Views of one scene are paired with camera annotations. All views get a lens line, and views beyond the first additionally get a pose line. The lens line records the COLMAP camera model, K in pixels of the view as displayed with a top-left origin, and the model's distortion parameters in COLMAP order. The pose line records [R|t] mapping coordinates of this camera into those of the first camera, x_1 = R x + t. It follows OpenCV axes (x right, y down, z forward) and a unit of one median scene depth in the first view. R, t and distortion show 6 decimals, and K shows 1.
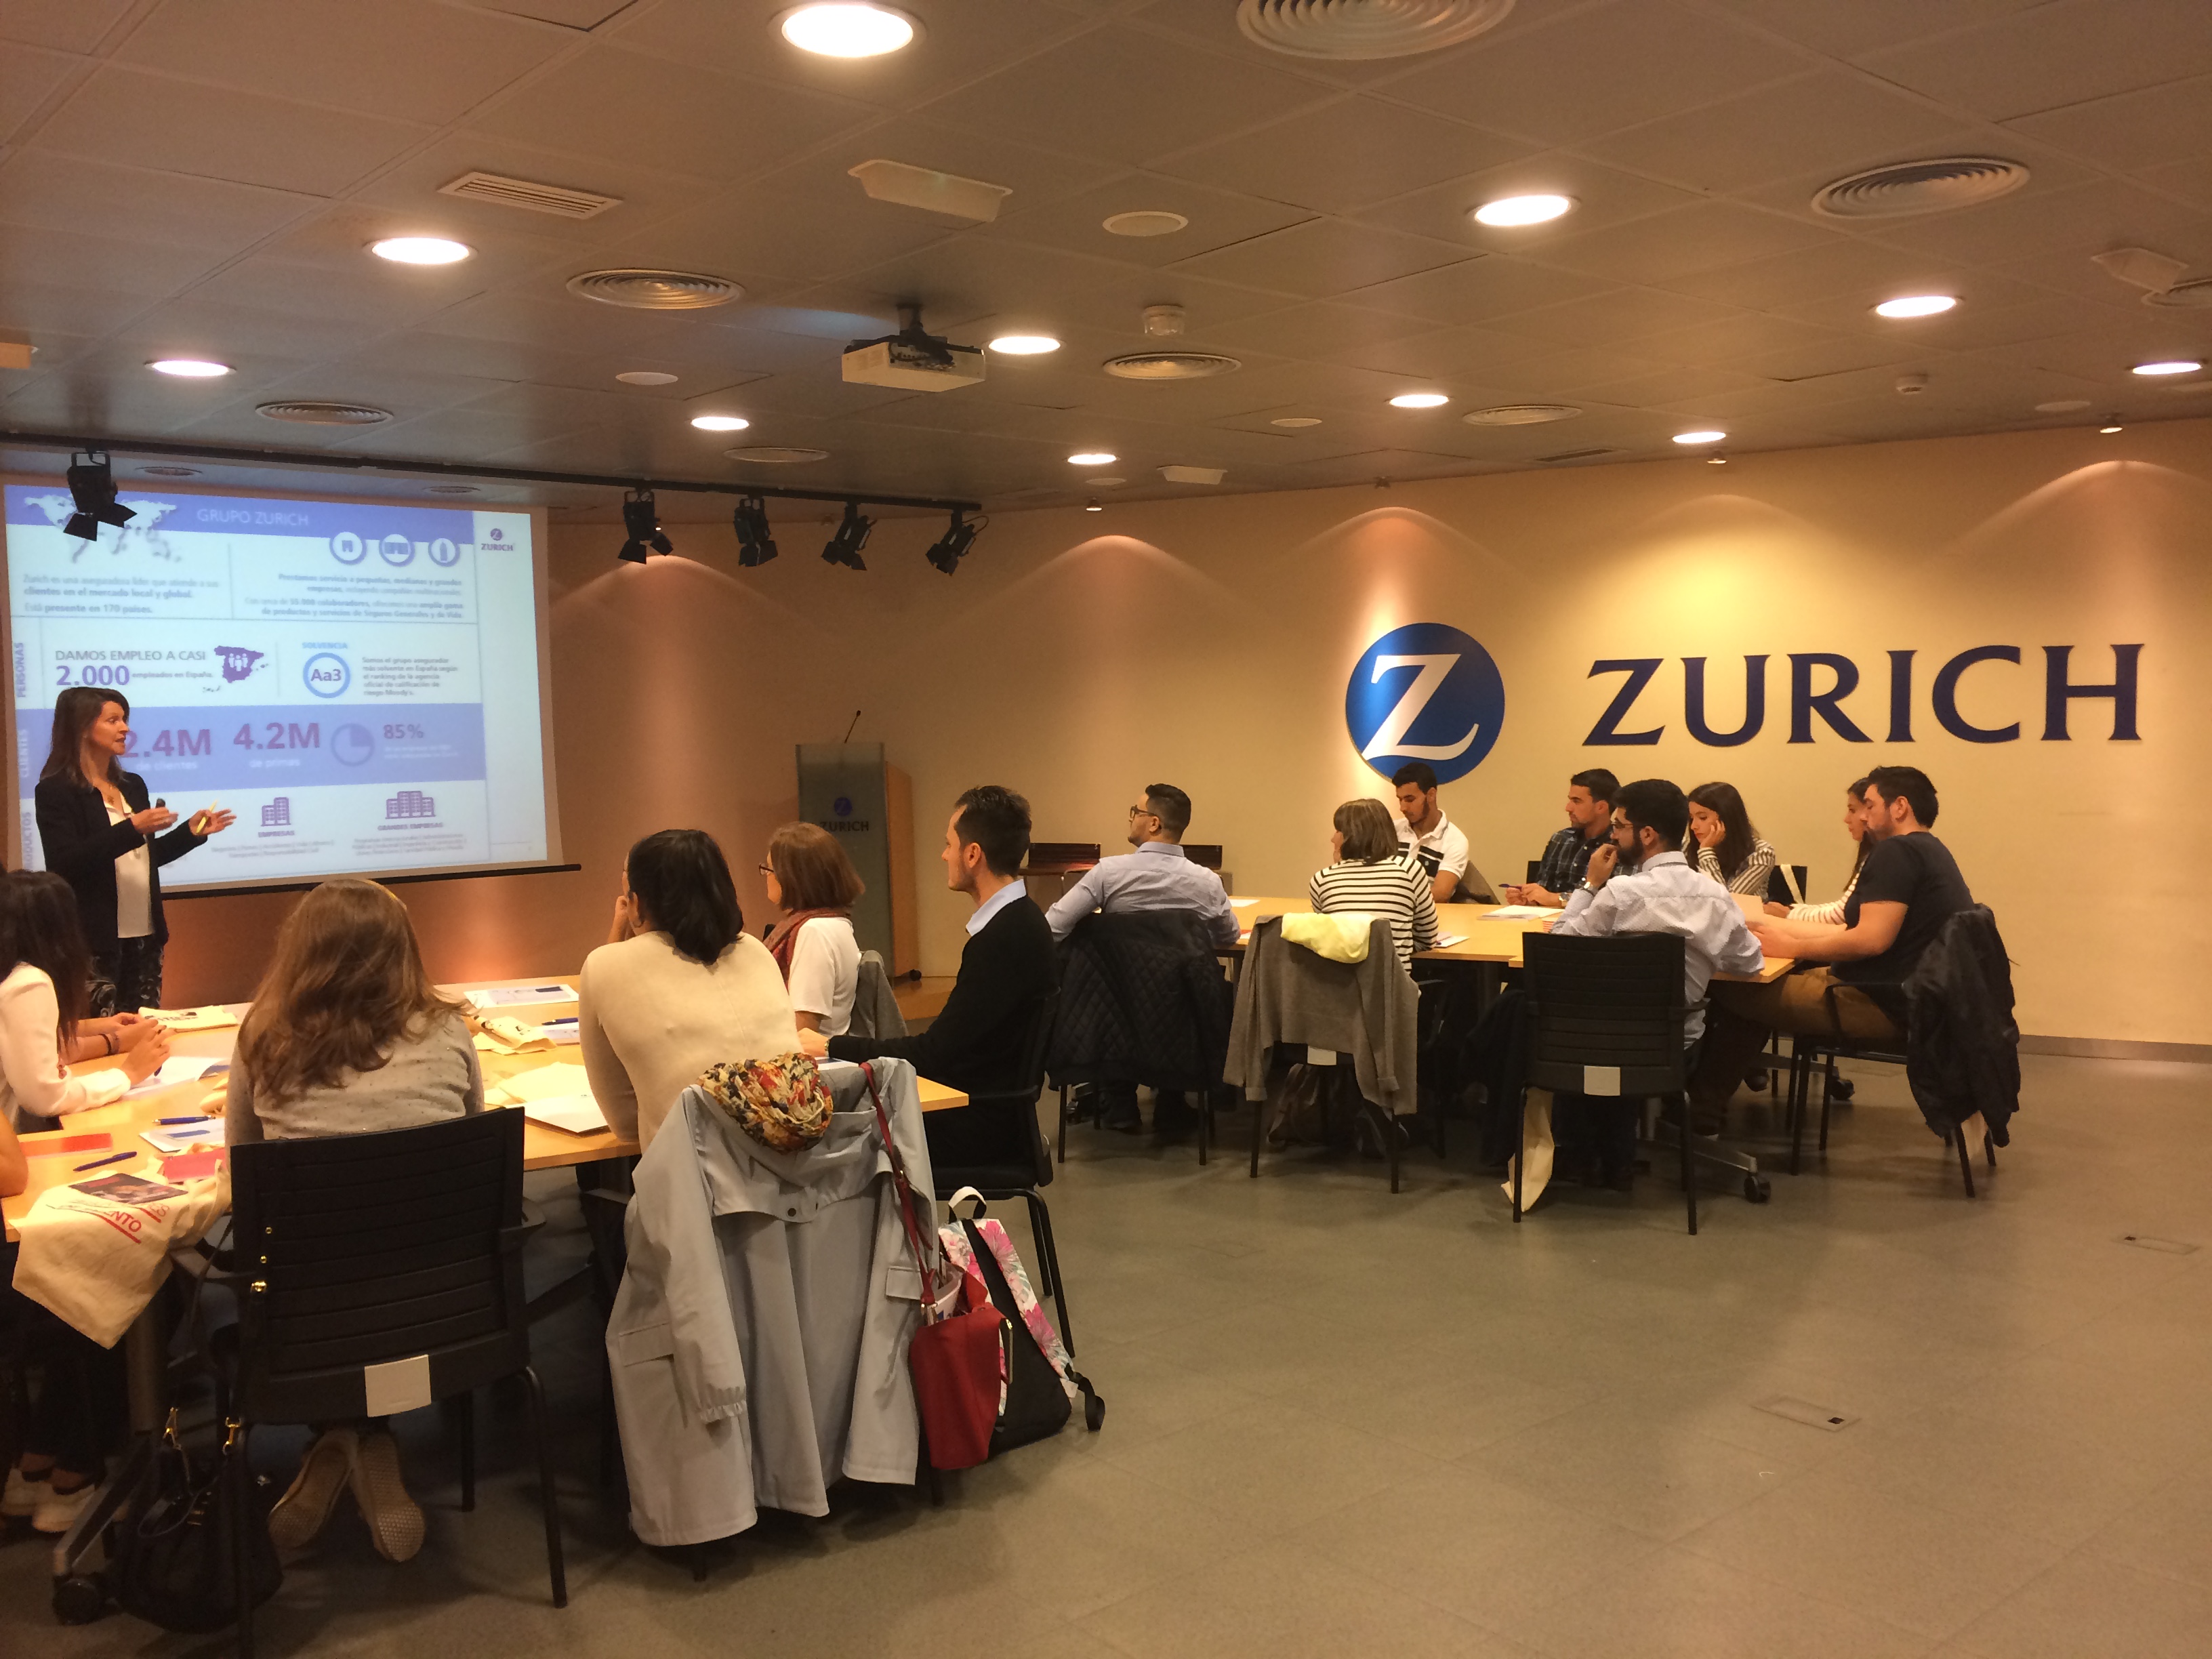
lens RADIAL K [[1883.6, 0, 1102.9], [0, 1883.6, 818.3], [0, 0, 1]] dist [0.089841, -0.120356]
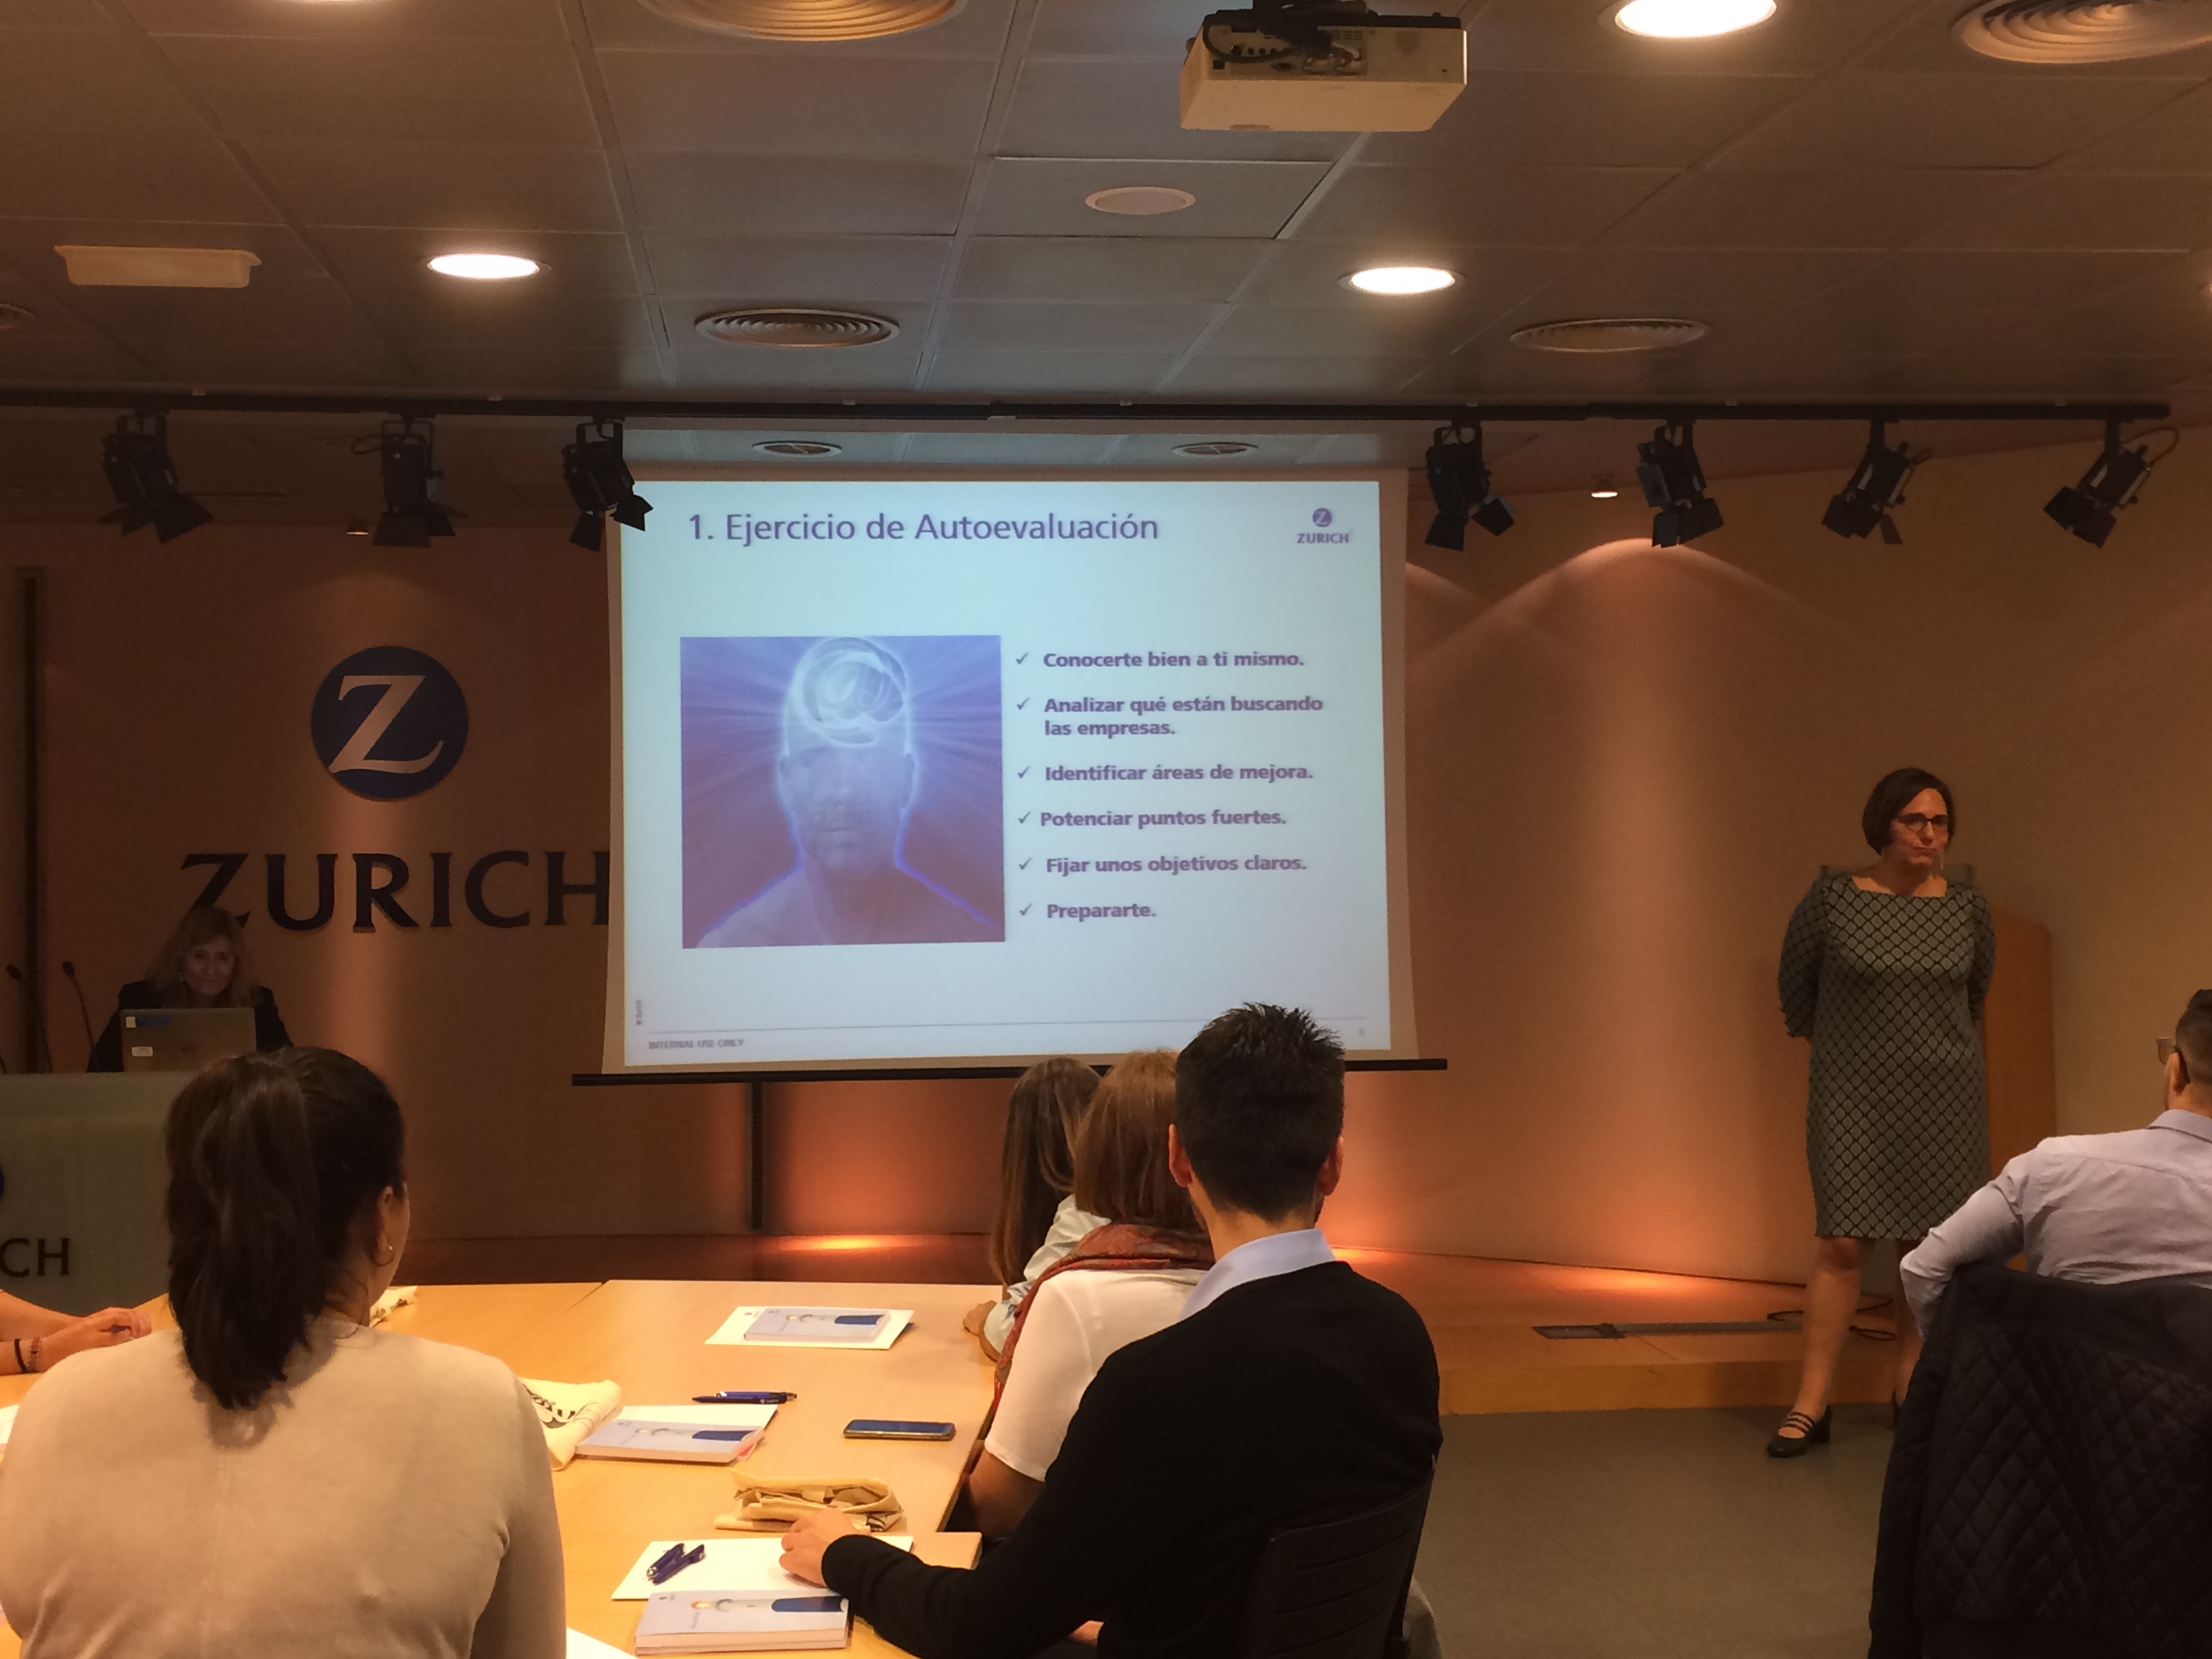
lens RADIAL K [[2747.8, 0, 1104.0], [0, 2747.8, 815.3], [0, 0, 1]] dist [0.058063, 0.039568]
pose [[0.823576, 0.010130, -0.567115, 0.153332], [-0.037766, 0.998601, -0.037007, -0.020017], [0.565947, 0.051896, 0.822806, 0.269646]]
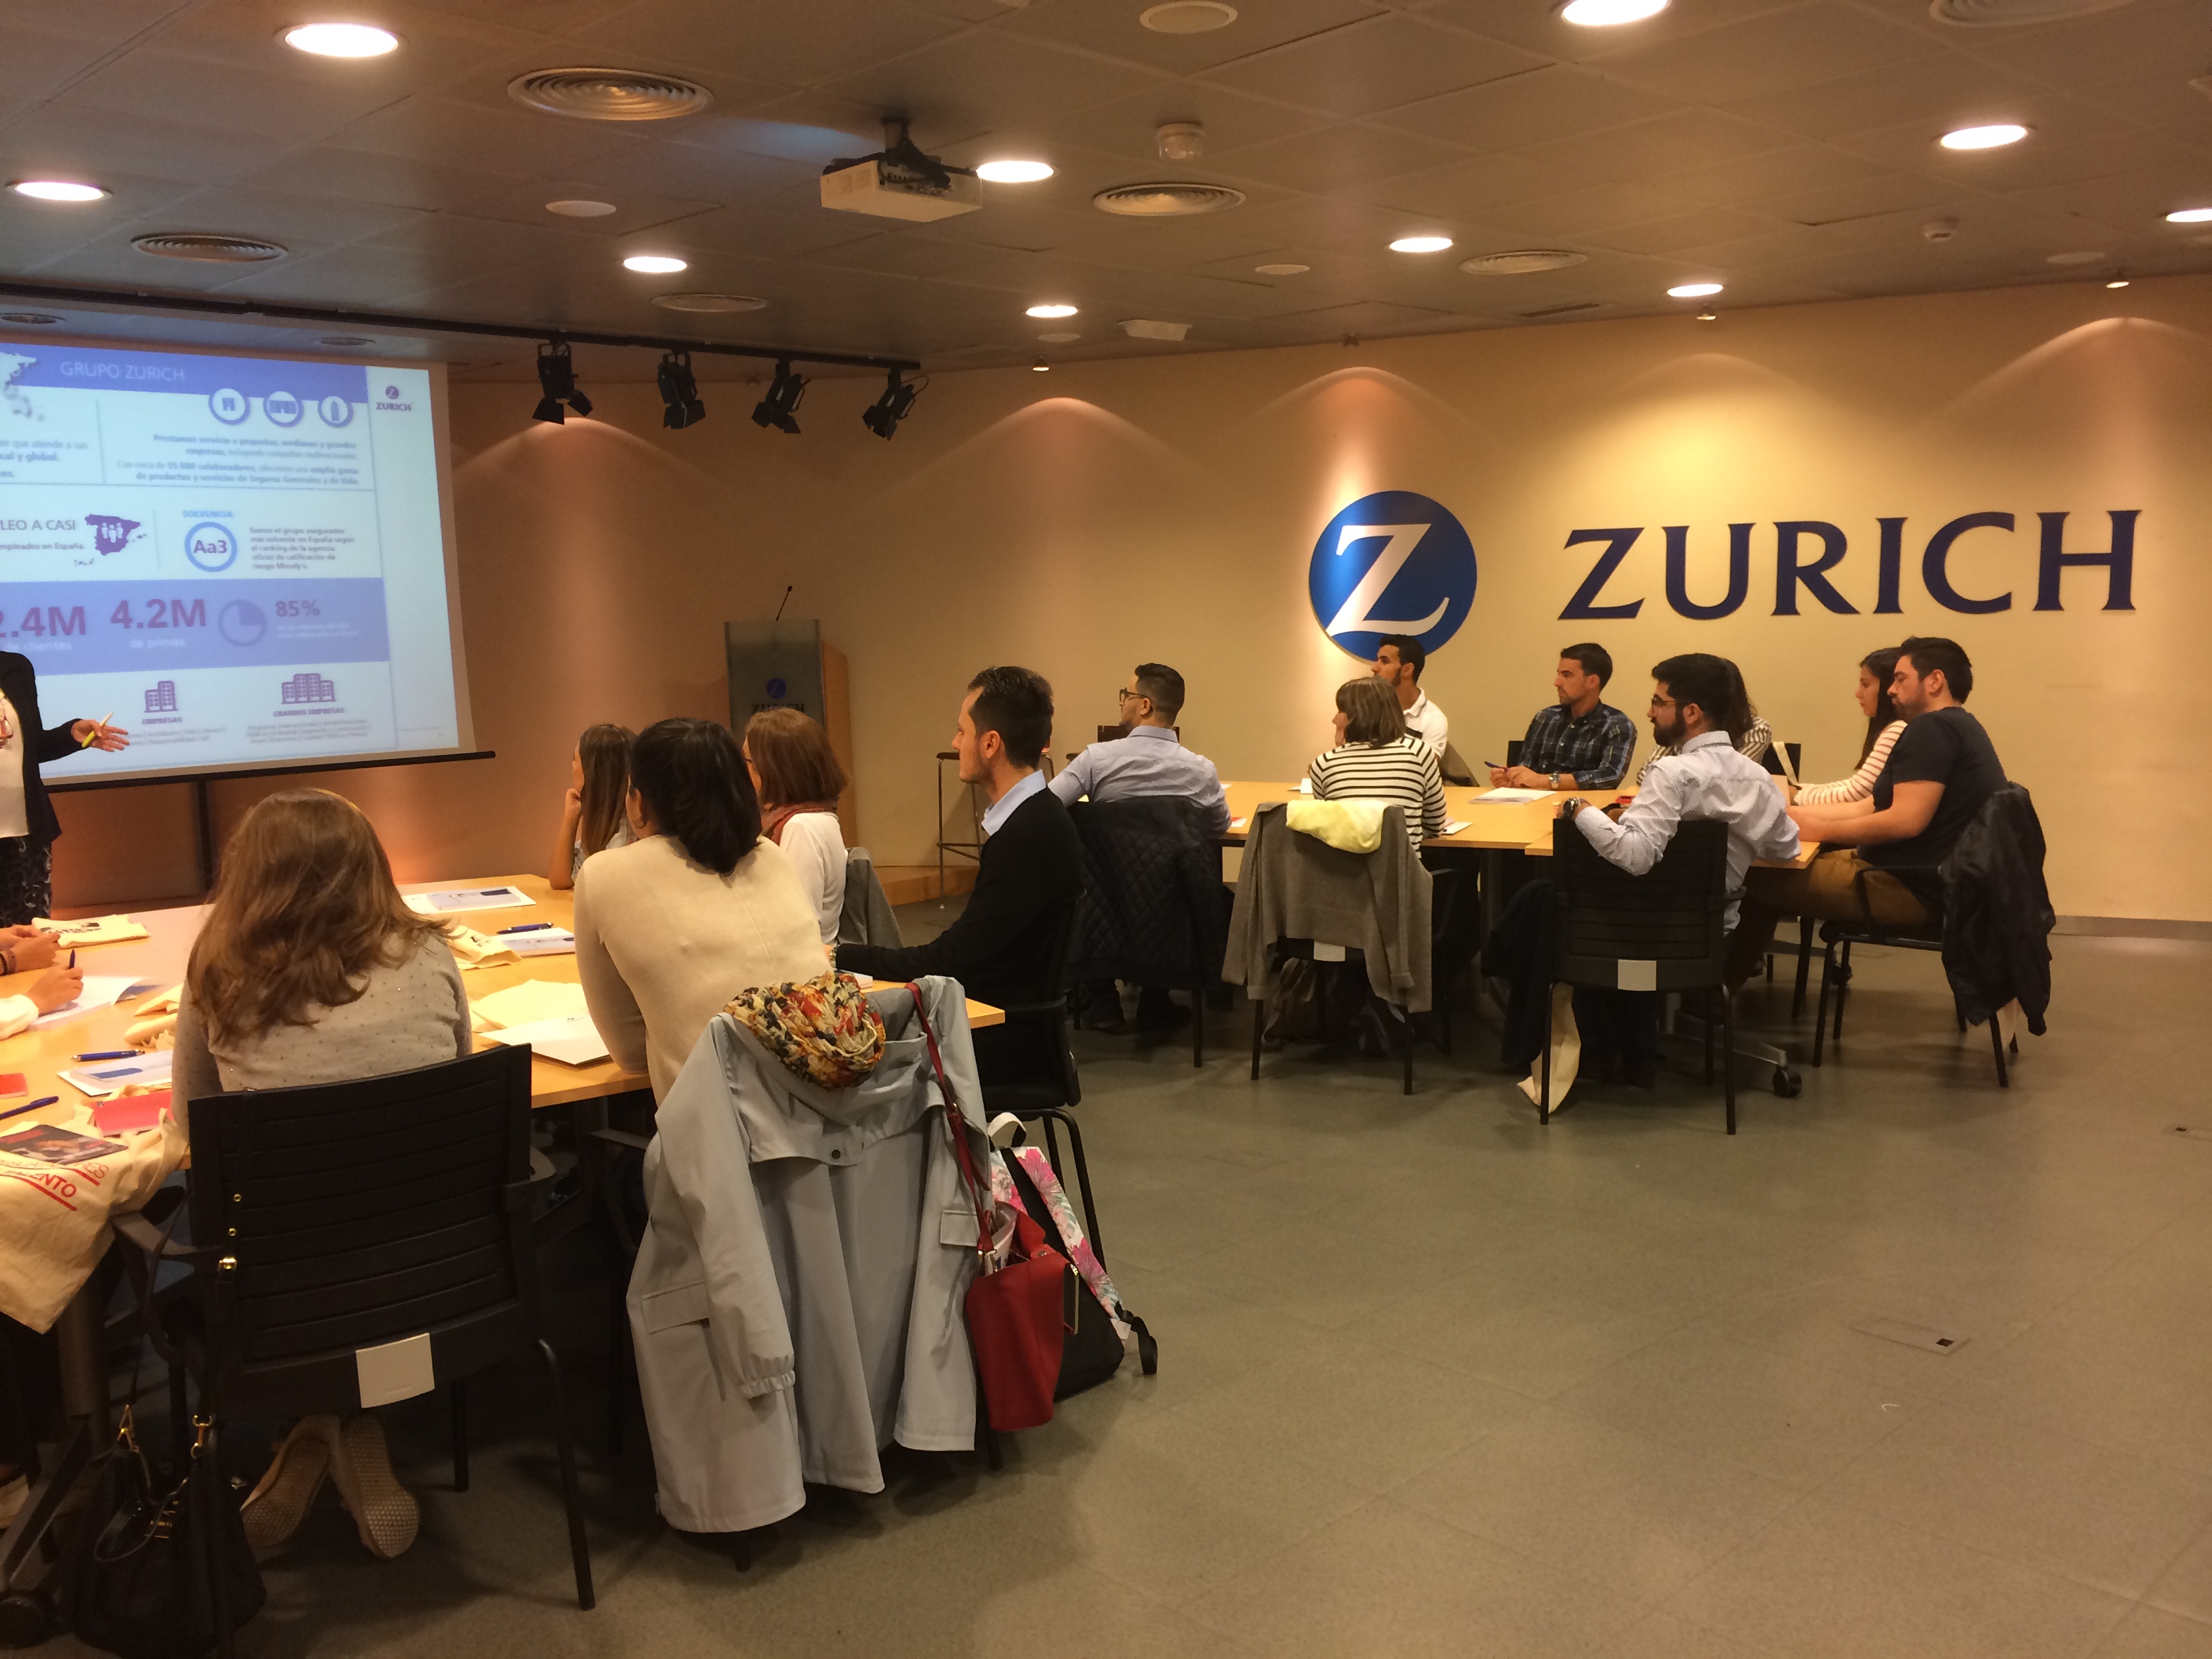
lens RADIAL K [[1883.6, 0, 1102.9], [0, 1883.6, 818.3], [0, 0, 1]] dist [0.089841, -0.120356]
pose [[0.998152, -0.010447, 0.059866, -0.039646], [0.006589, 0.997910, 0.064279, -0.001187], [-0.060413, -0.063766, 0.996135, 0.056348]]
